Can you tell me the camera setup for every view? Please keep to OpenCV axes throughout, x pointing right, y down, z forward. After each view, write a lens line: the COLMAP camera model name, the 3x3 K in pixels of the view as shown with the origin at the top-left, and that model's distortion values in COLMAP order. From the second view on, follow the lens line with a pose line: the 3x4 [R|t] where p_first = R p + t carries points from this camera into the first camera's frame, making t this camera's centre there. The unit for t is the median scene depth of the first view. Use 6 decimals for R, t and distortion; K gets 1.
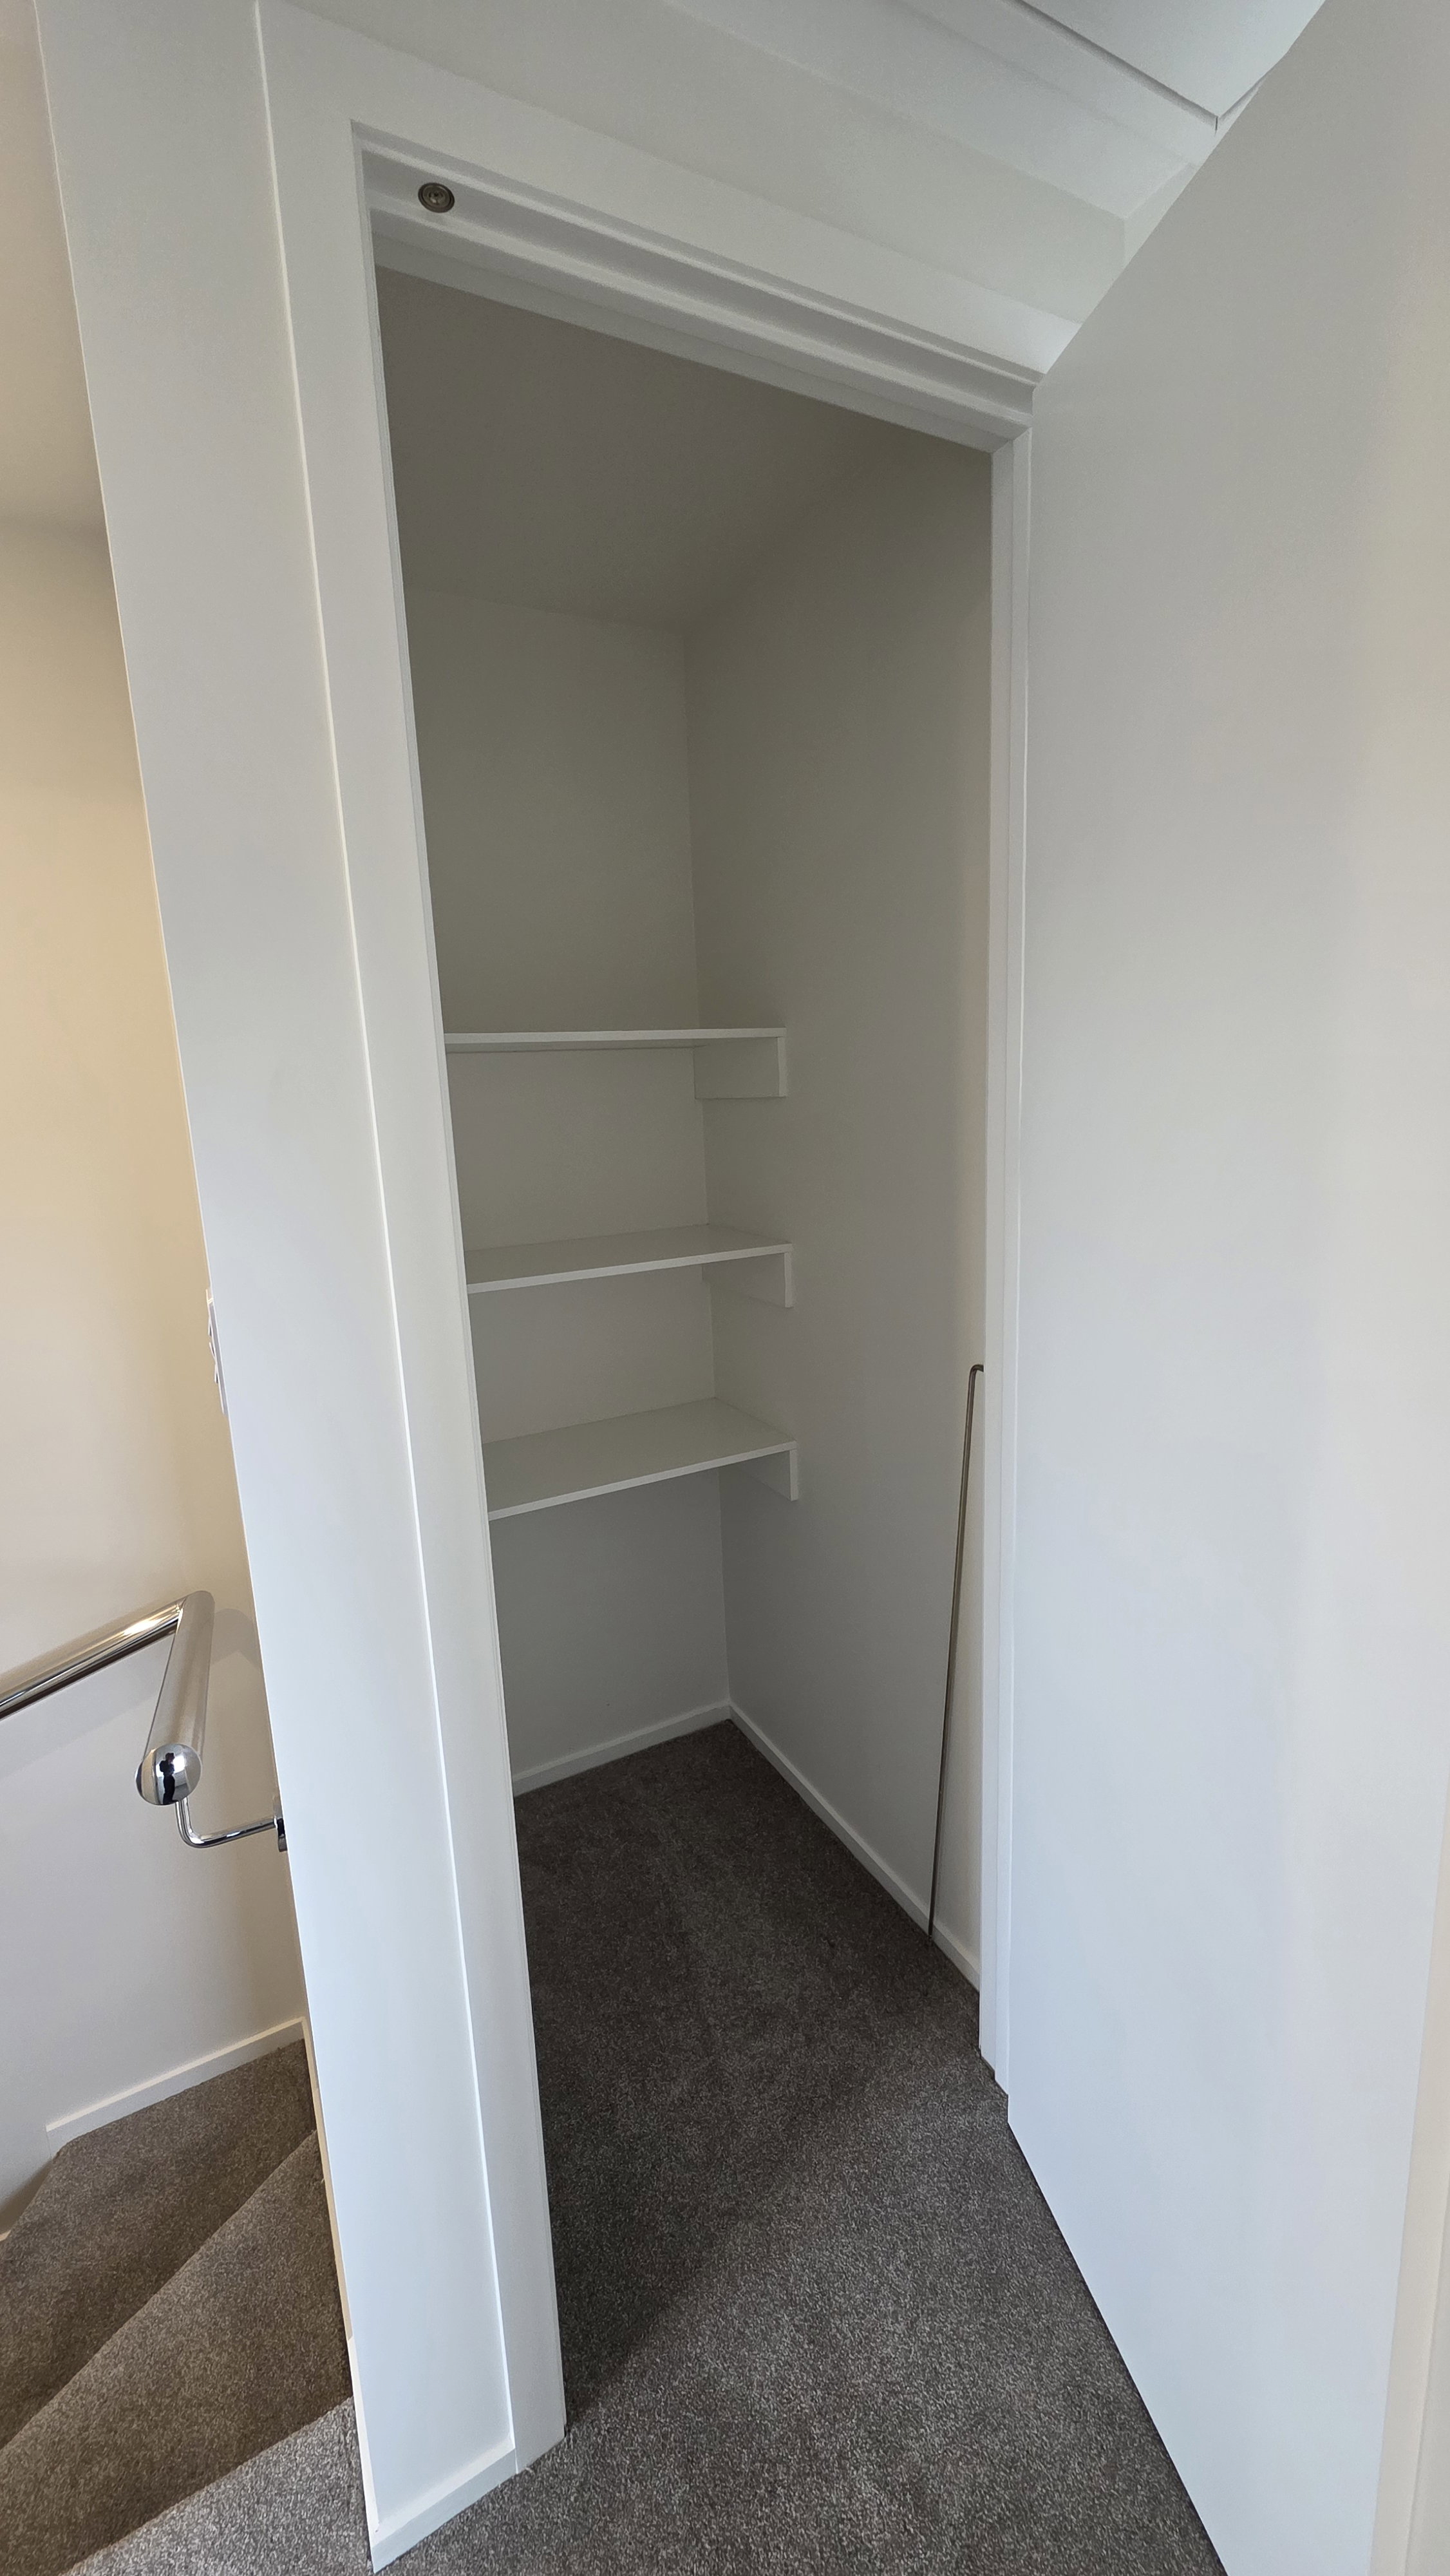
lens RADIAL K [[1028.1, 0, 732.2], [0, 1028.1, 1282.9], [0, 0, 1]] dist [0.003131, 0.000148]
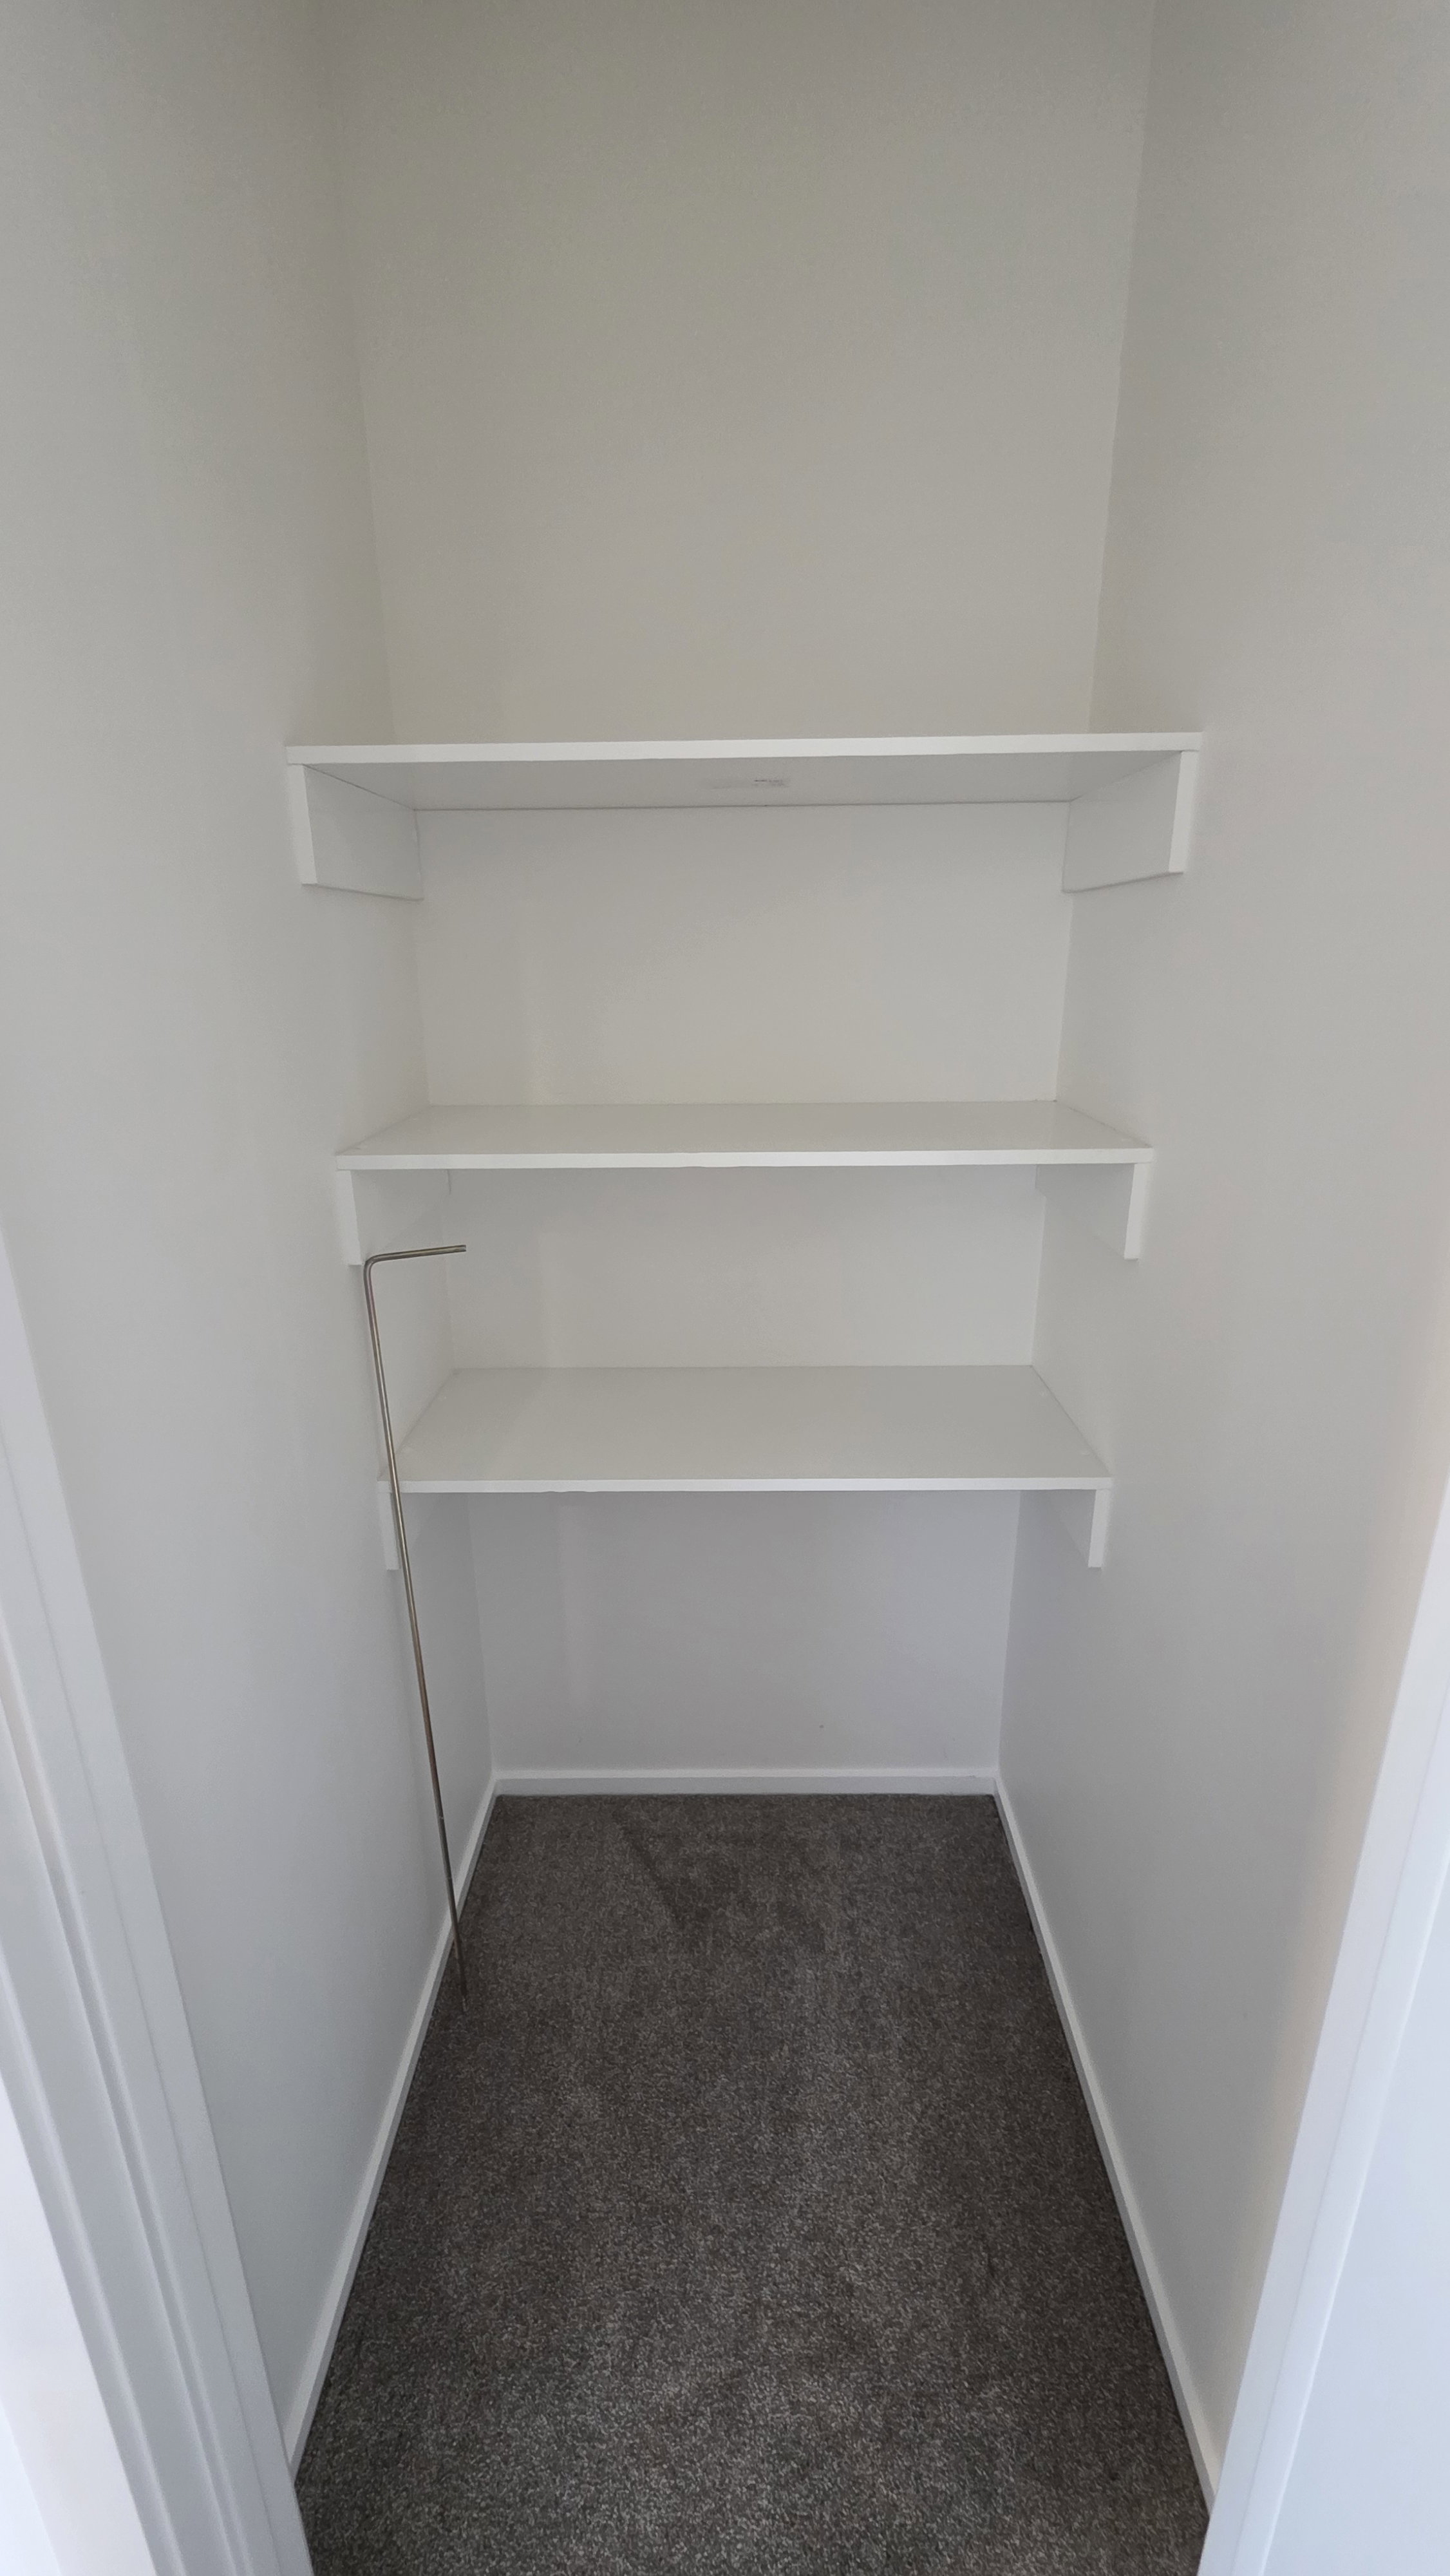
lens RADIAL K [[1028.1, 0, 732.2], [0, 1028.1, 1282.9], [0, 0, 1]] dist [0.003131, 0.000148]
pose [[0.875277, 0.181903, -0.448110, 0.125038], [-0.120934, 0.979455, 0.161378, -0.030718], [0.468258, -0.087059, 0.879292, 0.402631]]
